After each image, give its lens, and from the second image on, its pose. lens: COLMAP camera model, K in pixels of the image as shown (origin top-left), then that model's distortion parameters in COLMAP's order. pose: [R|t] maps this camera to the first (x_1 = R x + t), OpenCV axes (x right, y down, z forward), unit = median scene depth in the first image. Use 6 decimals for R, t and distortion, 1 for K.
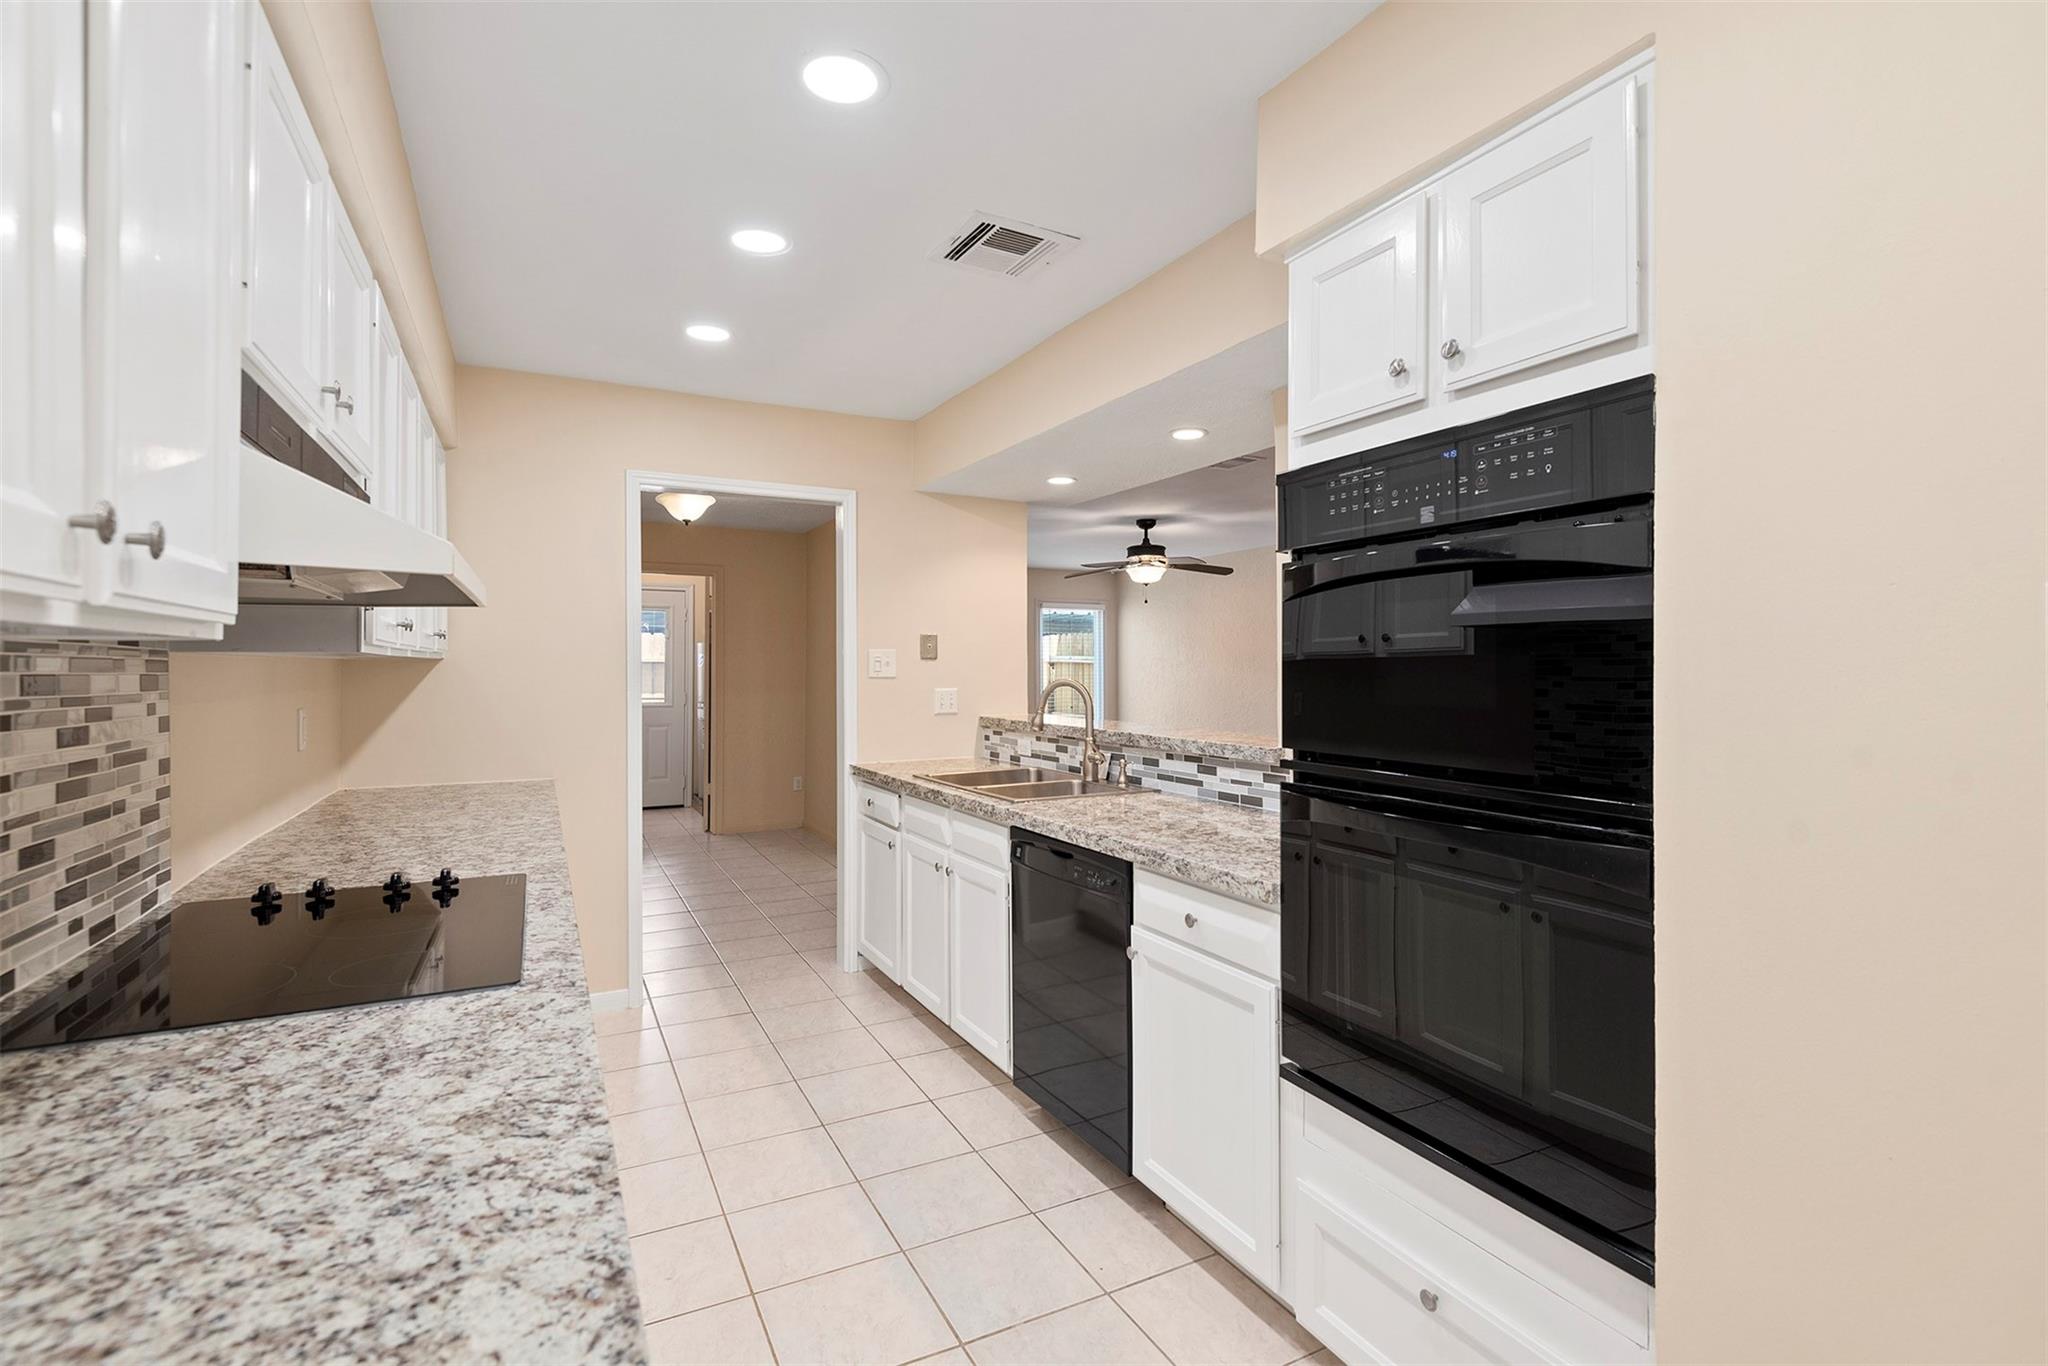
lens RADIAL K [[941.6, 0, 1017.6], [0, 941.6, 661.7], [0, 0, 1]] dist [0.000123, -0.000046]
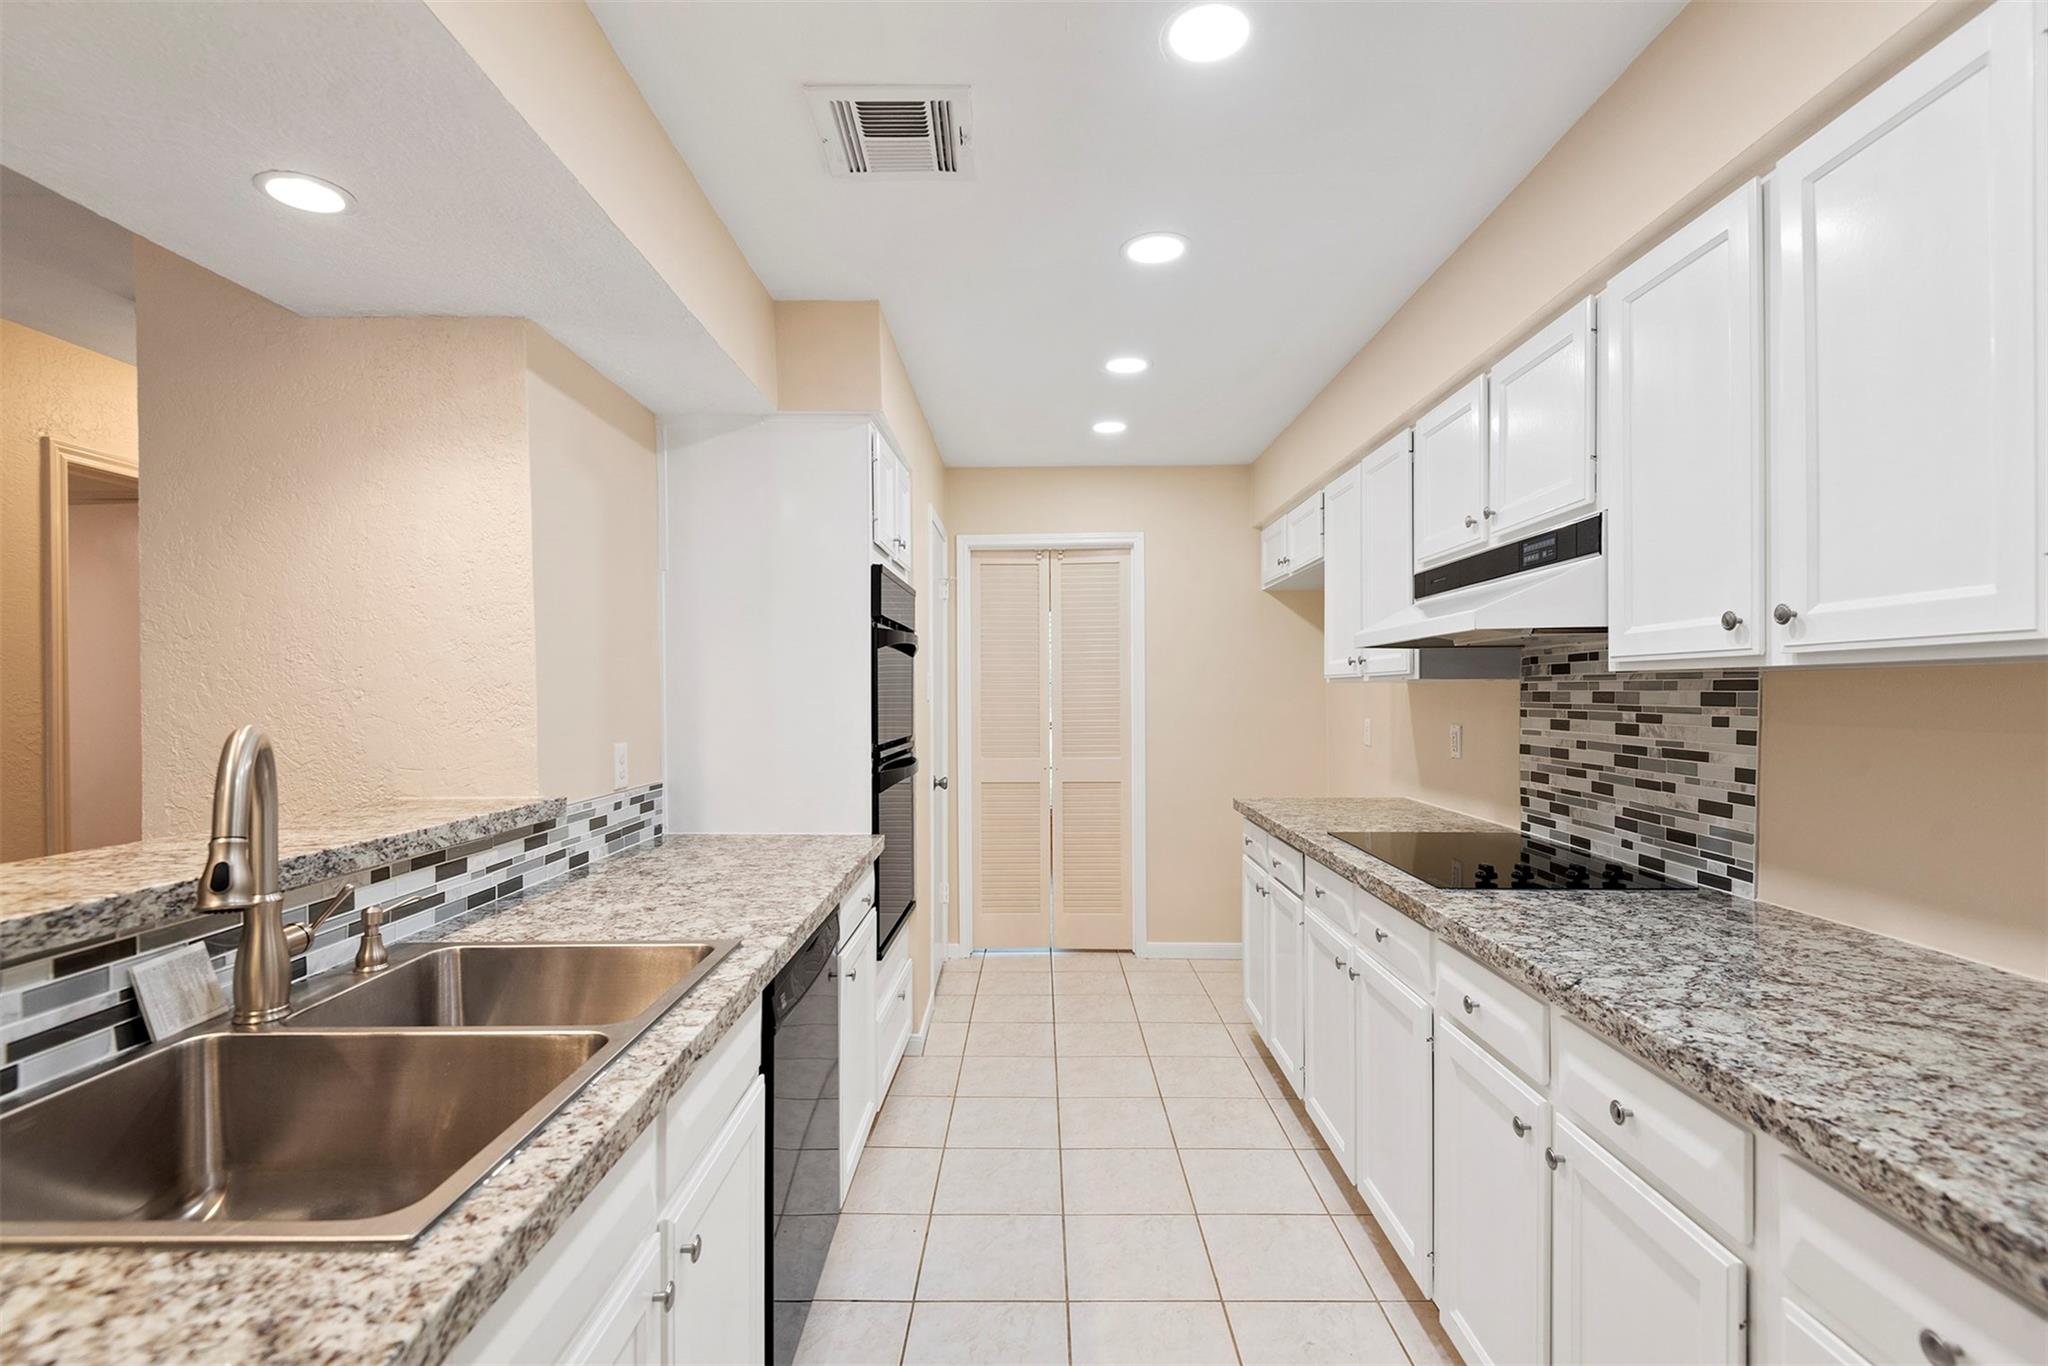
lens RADIAL K [[931.9, 0, 1021.2], [0, 931.9, 698.5], [0, 0, 1]] dist [0.000381, 0.000031]
pose [[-0.883709, 0.002110, 0.468032, -0.696192], [0.002374, 0.999997, -0.000026, 0.019254], [-0.468031, 0.001088, -0.883711, 2.469732]]
